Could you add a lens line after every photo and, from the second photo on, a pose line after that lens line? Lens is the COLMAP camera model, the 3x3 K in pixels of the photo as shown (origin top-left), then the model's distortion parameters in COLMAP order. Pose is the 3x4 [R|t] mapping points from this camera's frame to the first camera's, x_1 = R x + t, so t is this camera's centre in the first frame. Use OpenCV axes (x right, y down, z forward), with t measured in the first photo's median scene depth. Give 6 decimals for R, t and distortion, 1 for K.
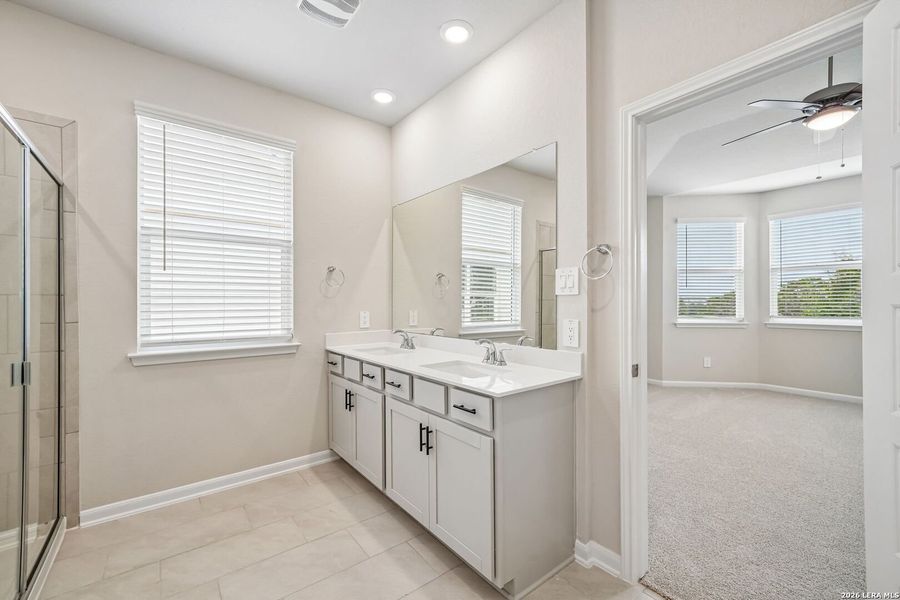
lens RADIAL K [[374.3, 0, 450.1], [0, 374.3, 302.2], [0, 0, 1]] dist [0.005745, 0.002676]
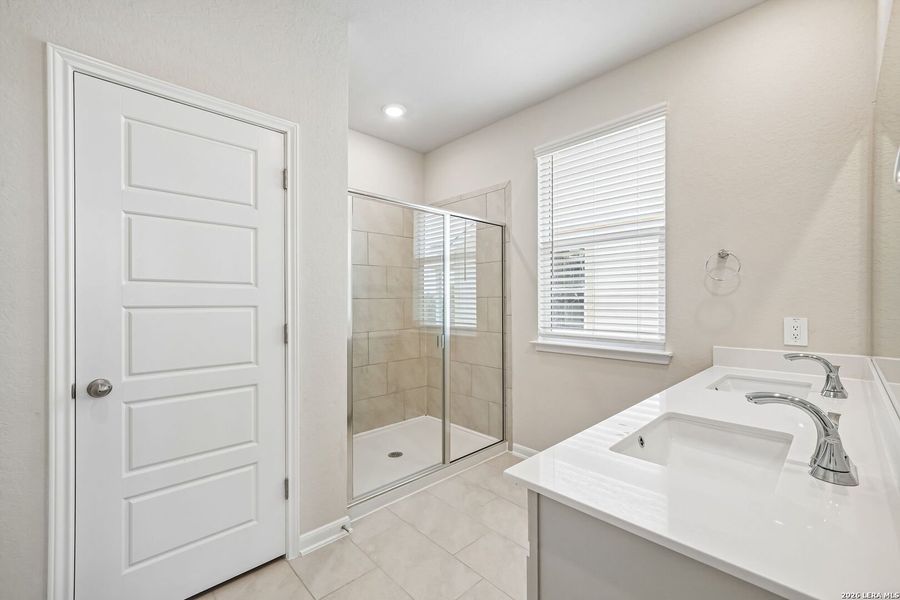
lens RADIAL K [[374.3, 0, 448.2], [0, 374.3, 303.5], [0, 0, 1]] dist [0.005745, 0.002676]
pose [[0.099604, 0.005185, -0.995014, 0.420456], [-0.001492, 0.999986, 0.005062, 0.000550], [0.995026, 0.000981, 0.099611, 0.554985]]
